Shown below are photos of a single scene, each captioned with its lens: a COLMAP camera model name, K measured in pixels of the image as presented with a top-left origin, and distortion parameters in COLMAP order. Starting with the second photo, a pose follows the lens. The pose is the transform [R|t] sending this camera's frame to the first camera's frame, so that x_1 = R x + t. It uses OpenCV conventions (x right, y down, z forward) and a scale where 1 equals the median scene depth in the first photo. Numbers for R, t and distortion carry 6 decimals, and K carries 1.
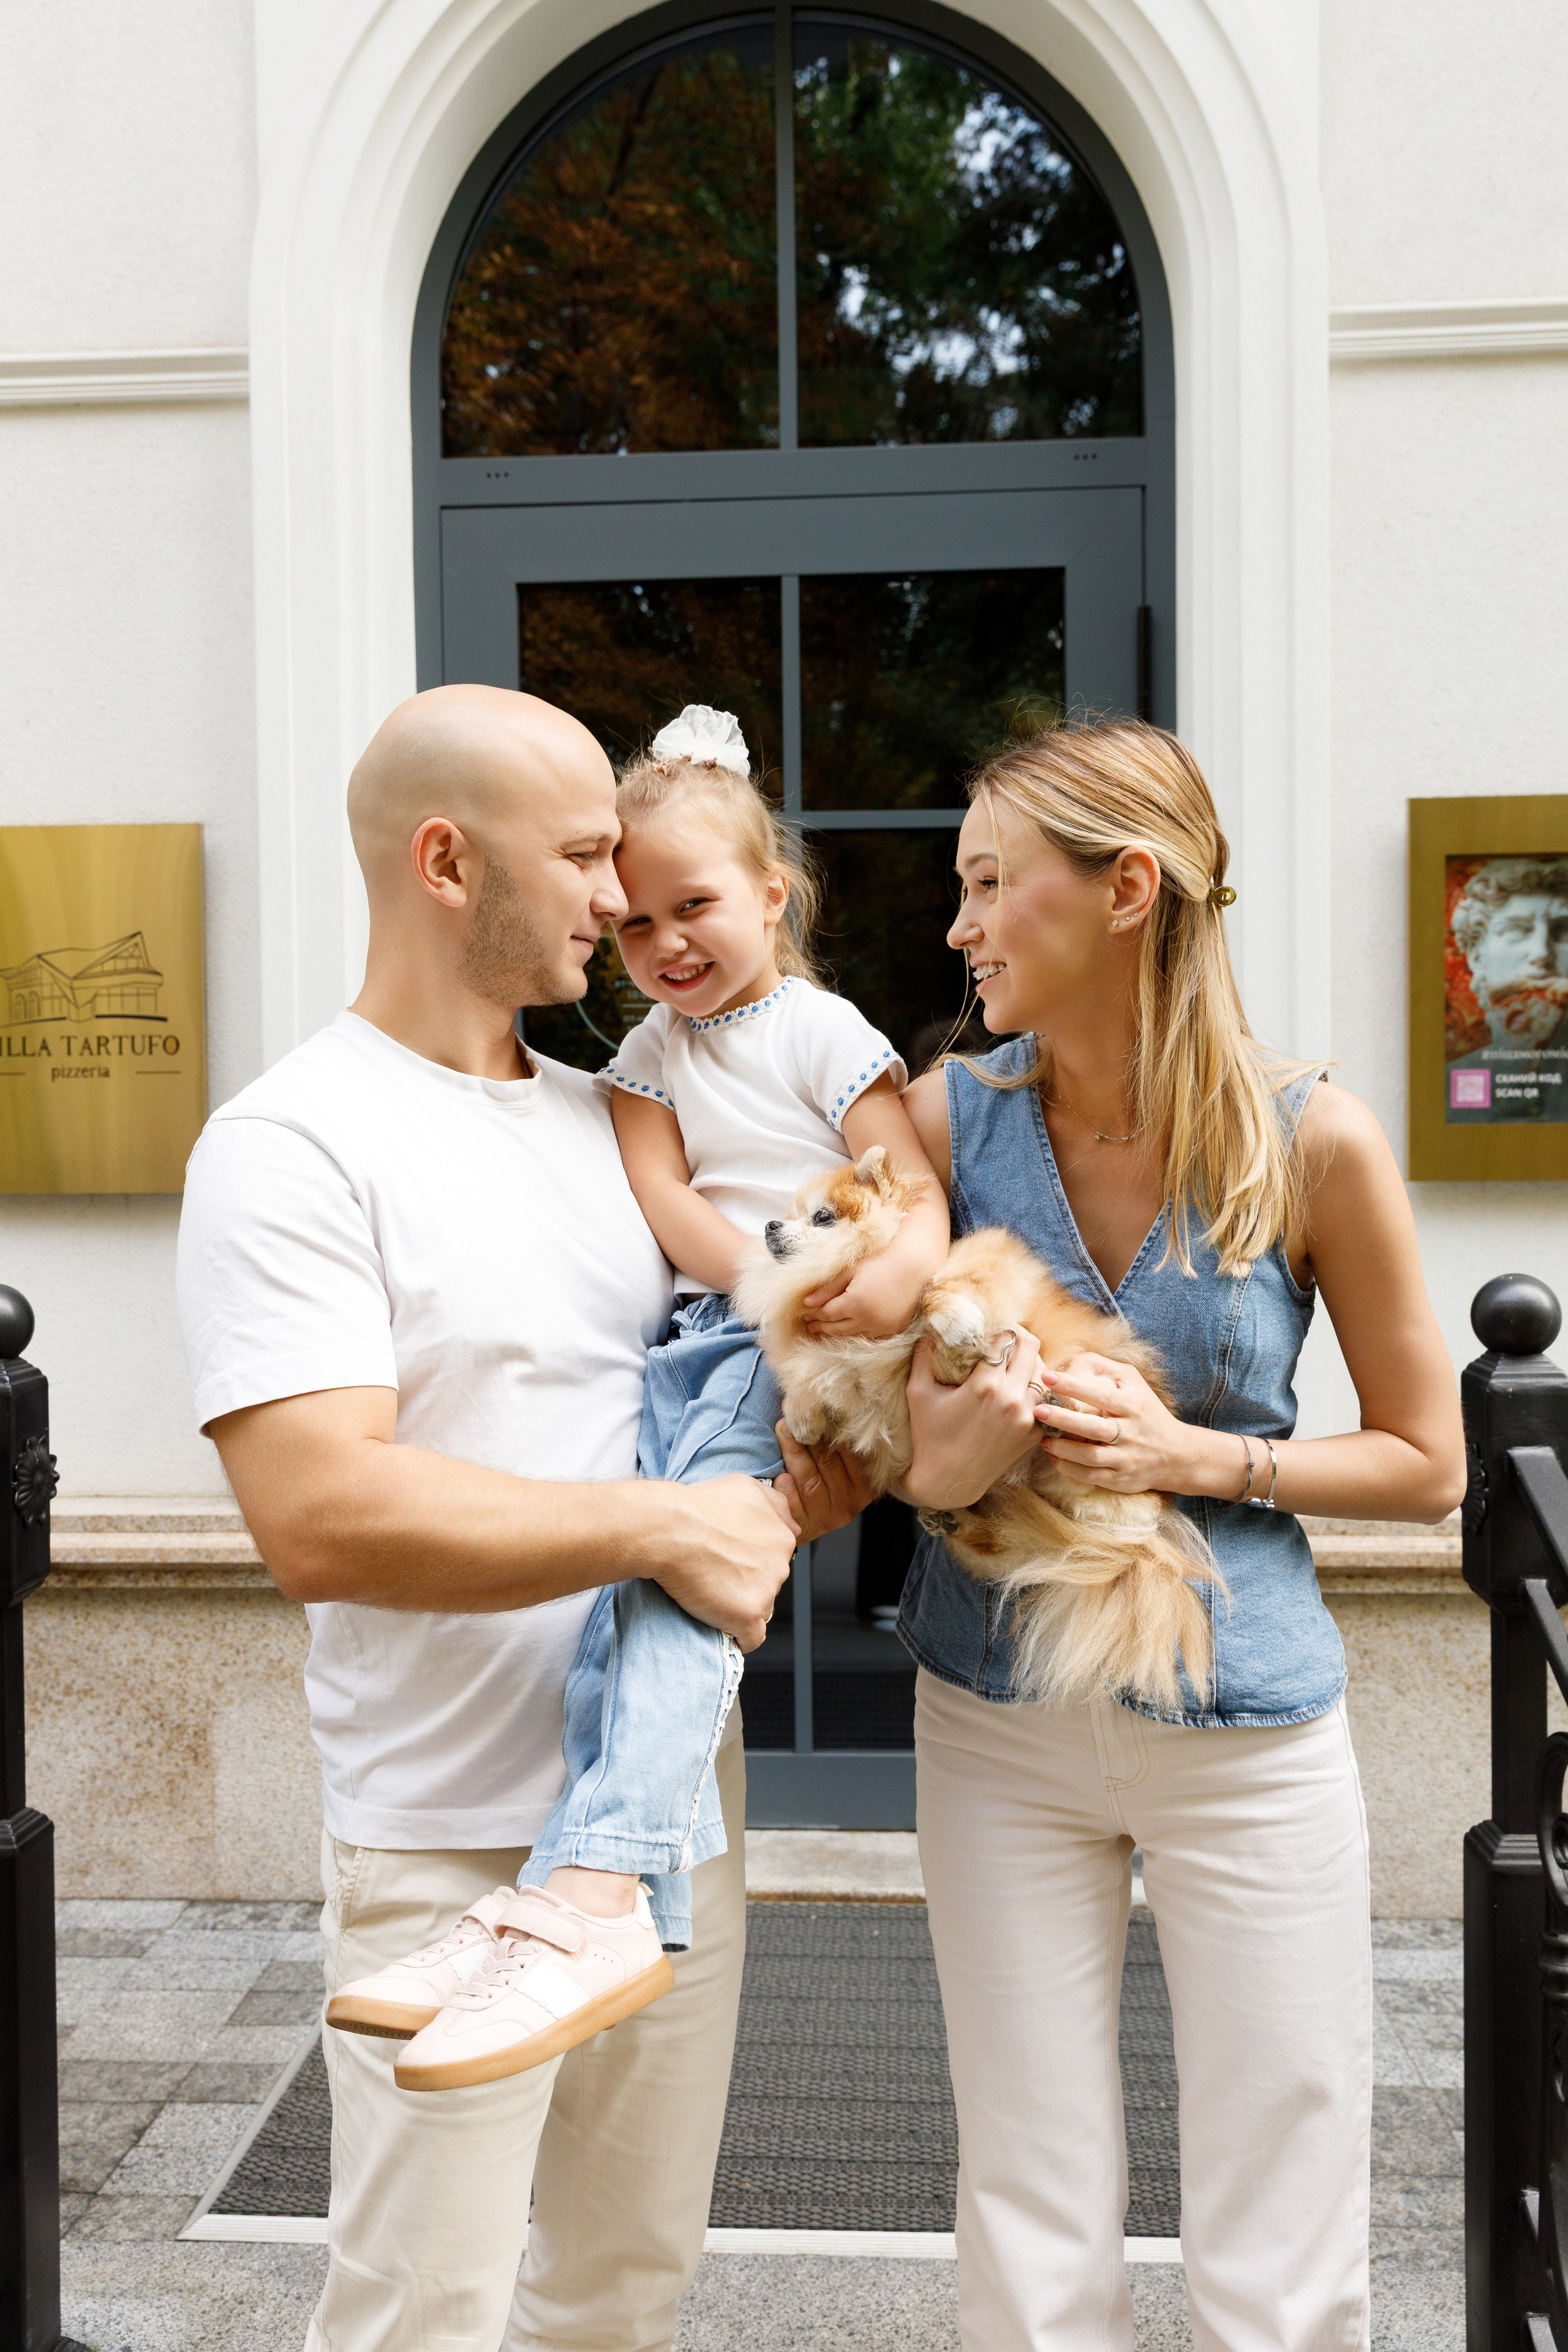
lens RADIAL K [[1854.2, 0, 784.3], [0, 1854.2, 1188.1], [0, 0, 1]] dist [0.045153, -0.052455]
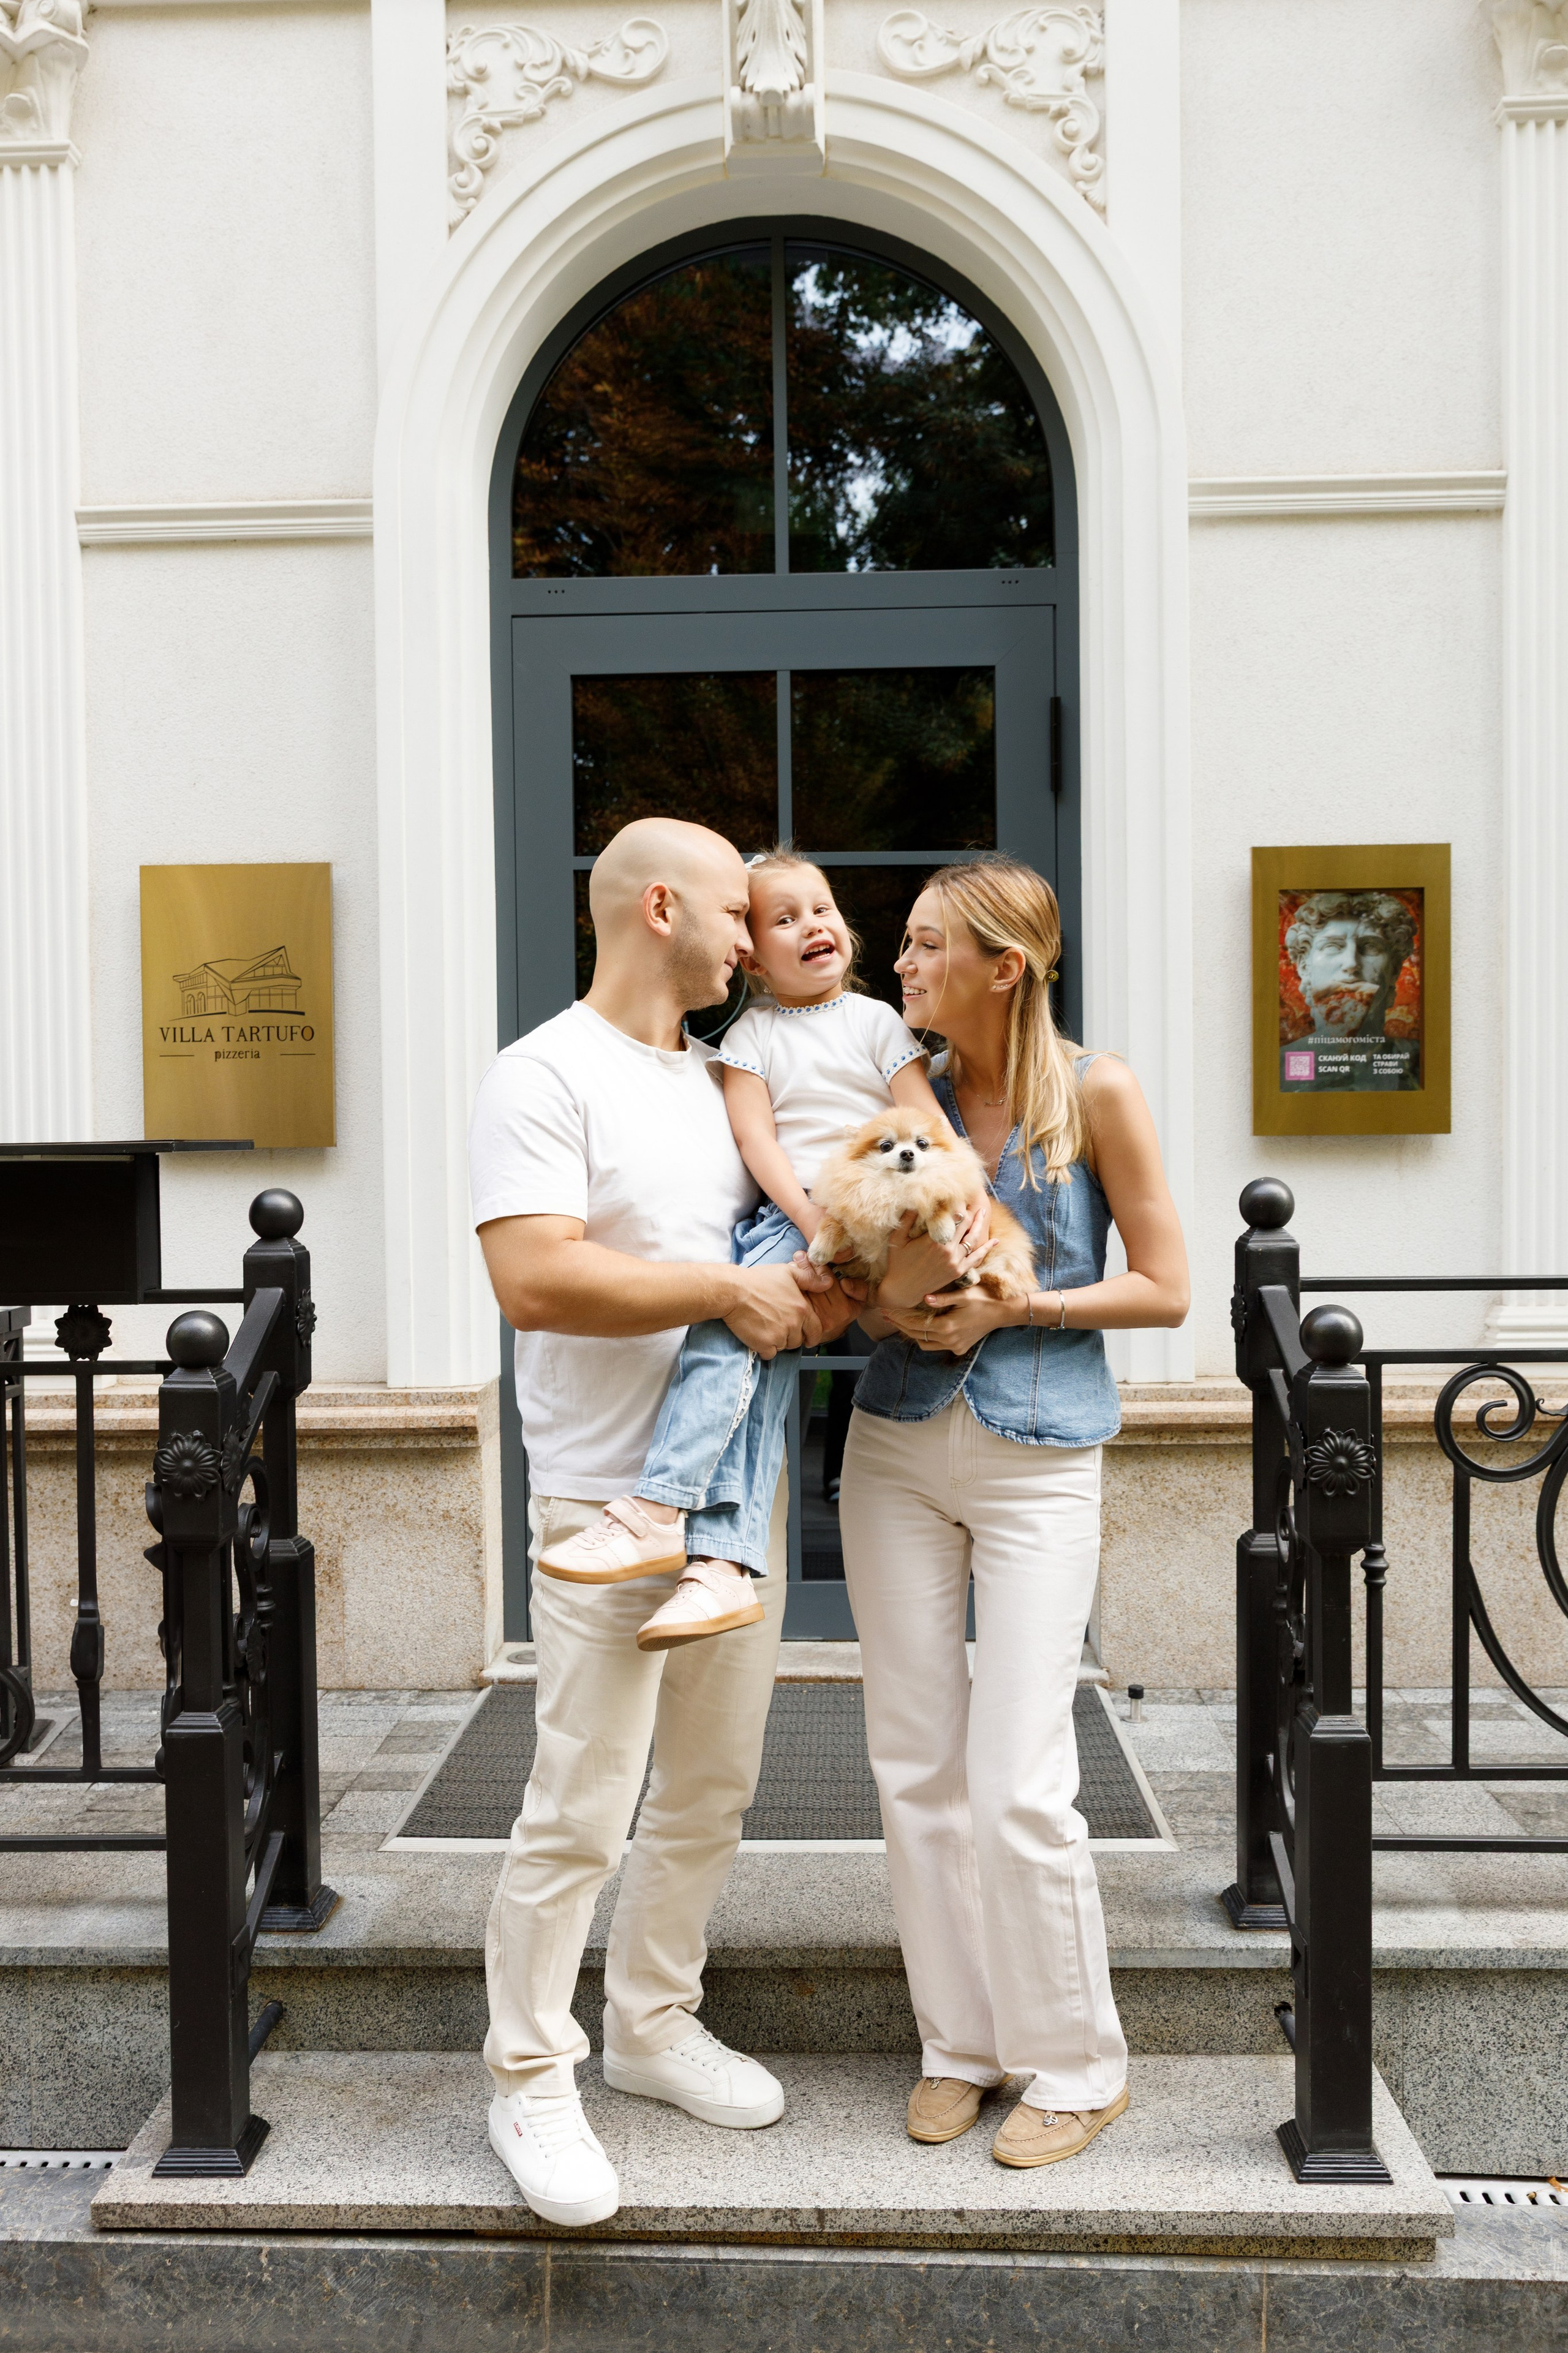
lens RADIAL K [[1976.8, 0, 779.9], [0, 1976.8, 1195.7], [0, 0, 1]] dist [-0.007842, 0.013489]
pose [[0.999746, -0.001859, 0.022453, -0.032529], [0.001788, 0.999993, 0.003163, 0.033797], [-0.022459, -0.003122, 0.999743, -0.395110]]
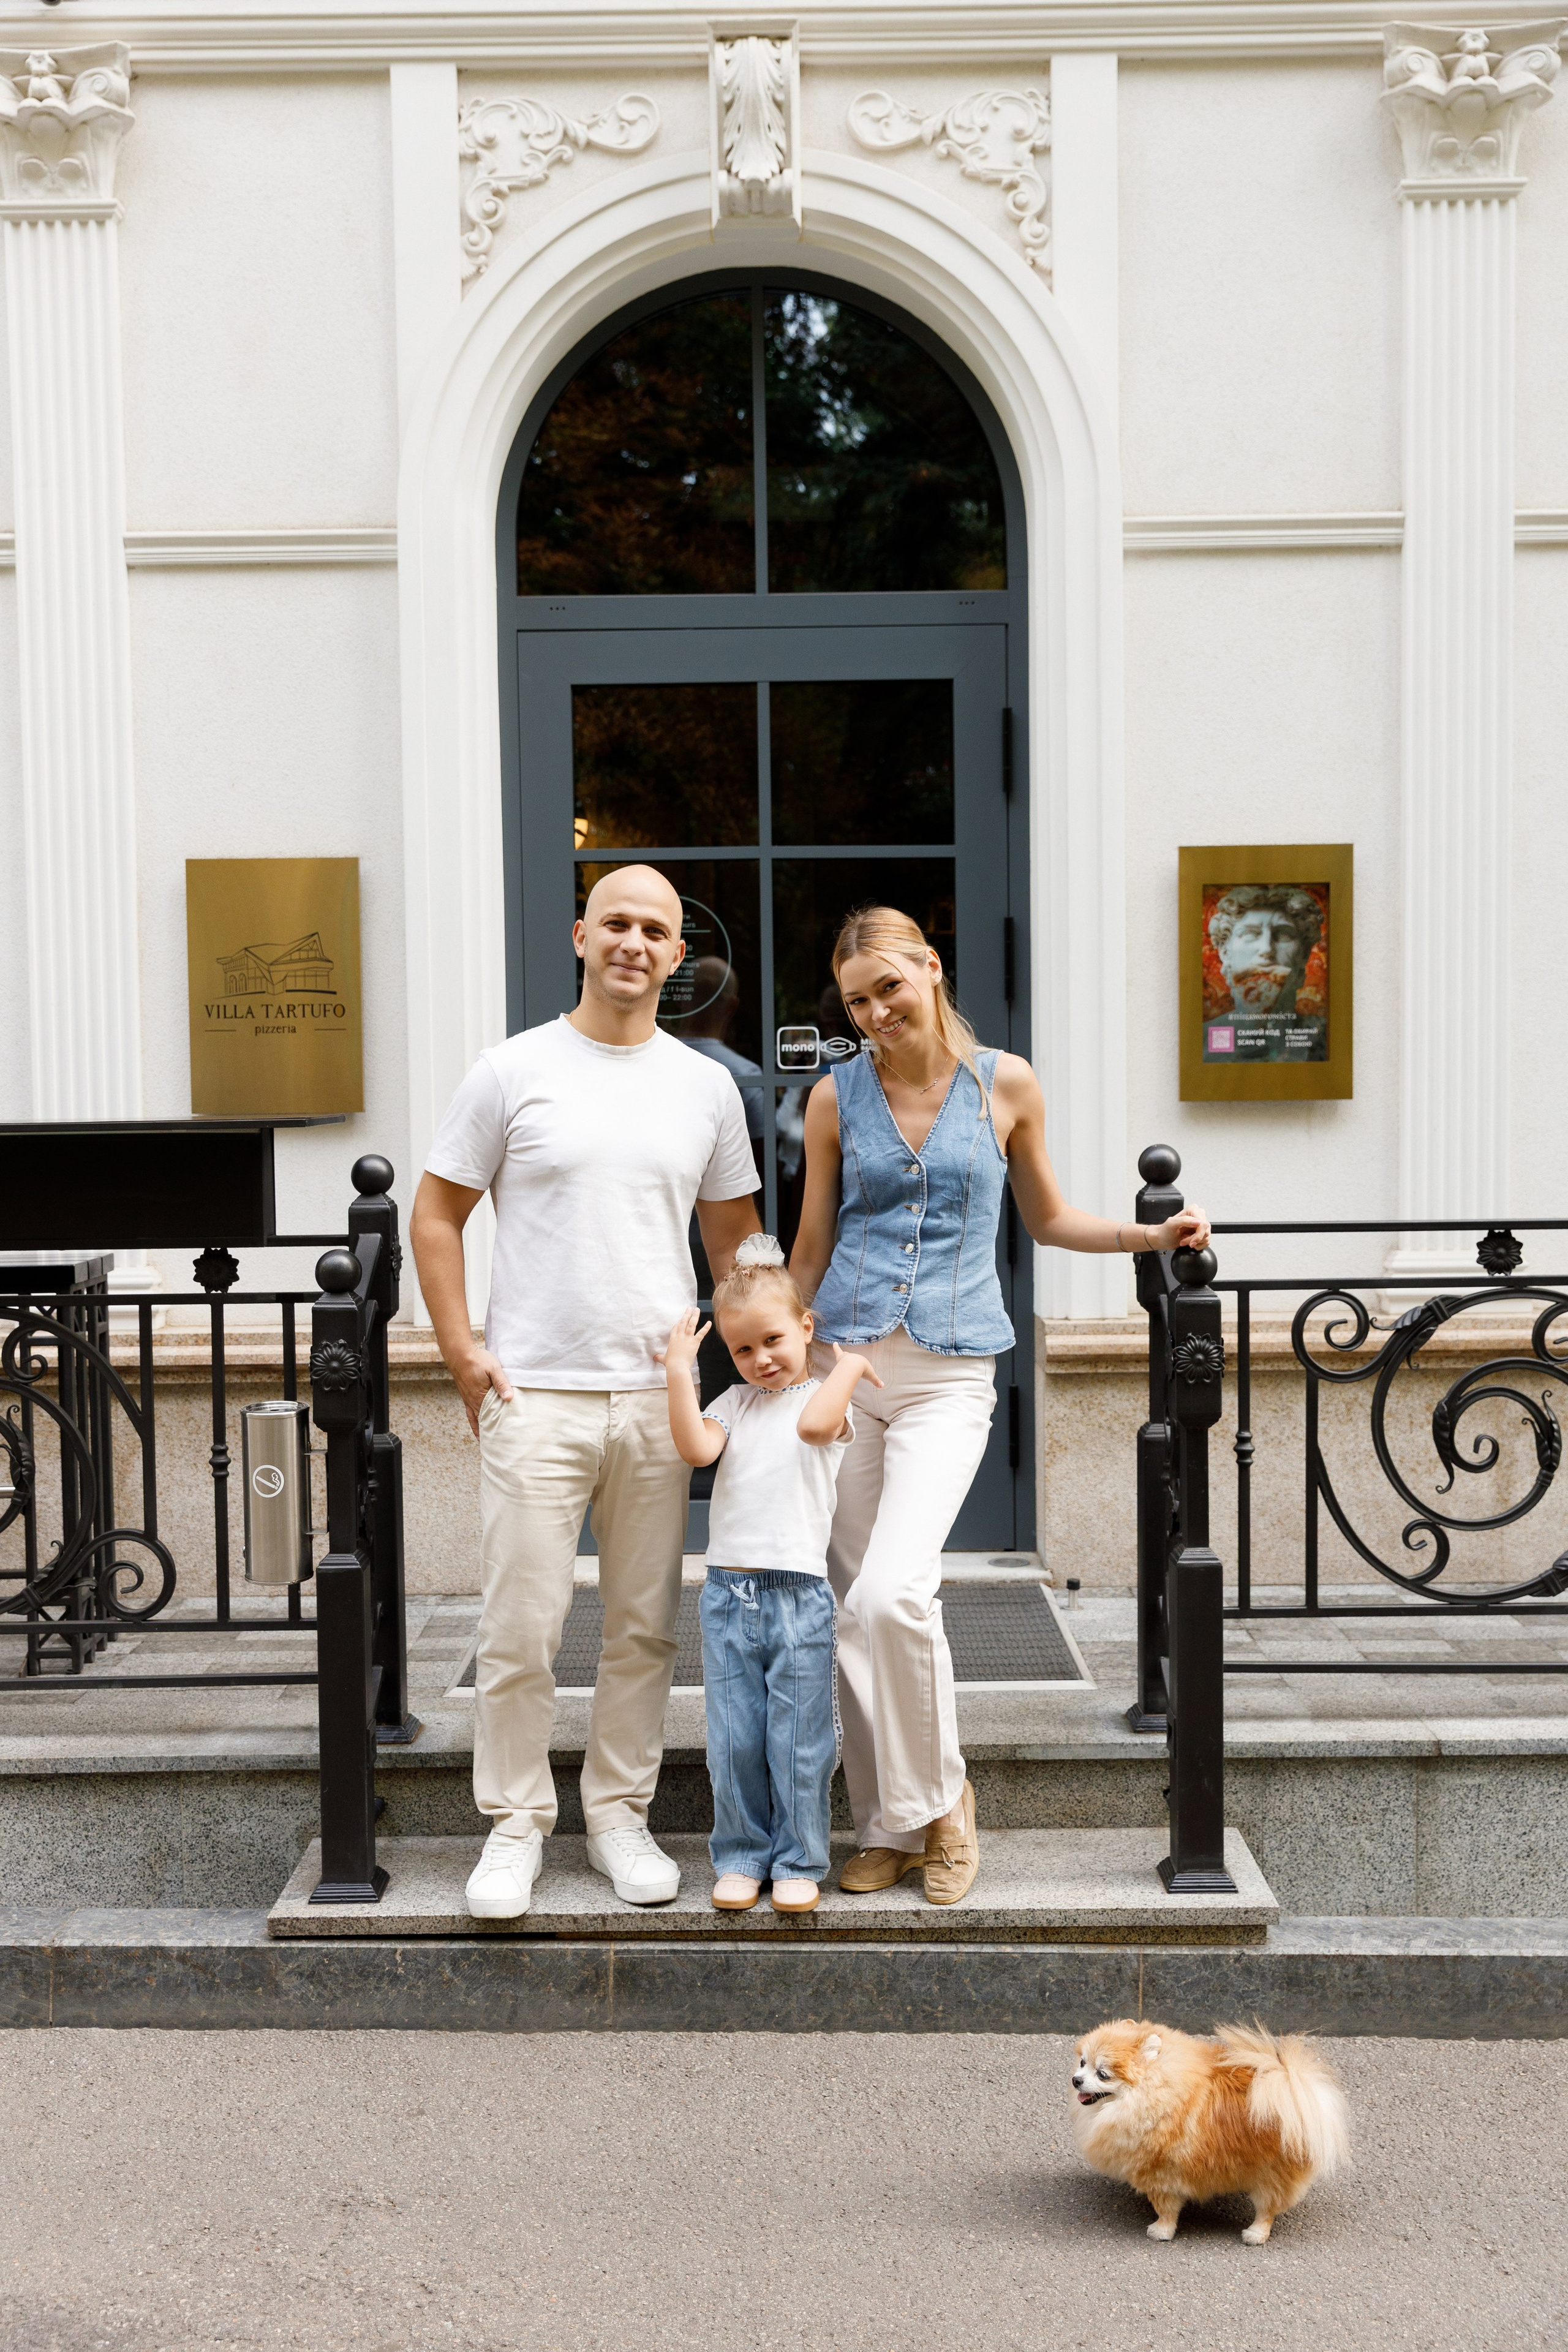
lens RADIAL K [[2514.5, 0, 781.7], [0, 2514.5, 1206.7], [0, 0, 1]] dist [0.019545, 0.015054]
pose [[0.998635, -0.005364, 0.051958, -0.090731], [0.003779, 0.999526, 0.030553, 0.017933], [-0.052097, -0.030315, 0.998182, -1.006985]]
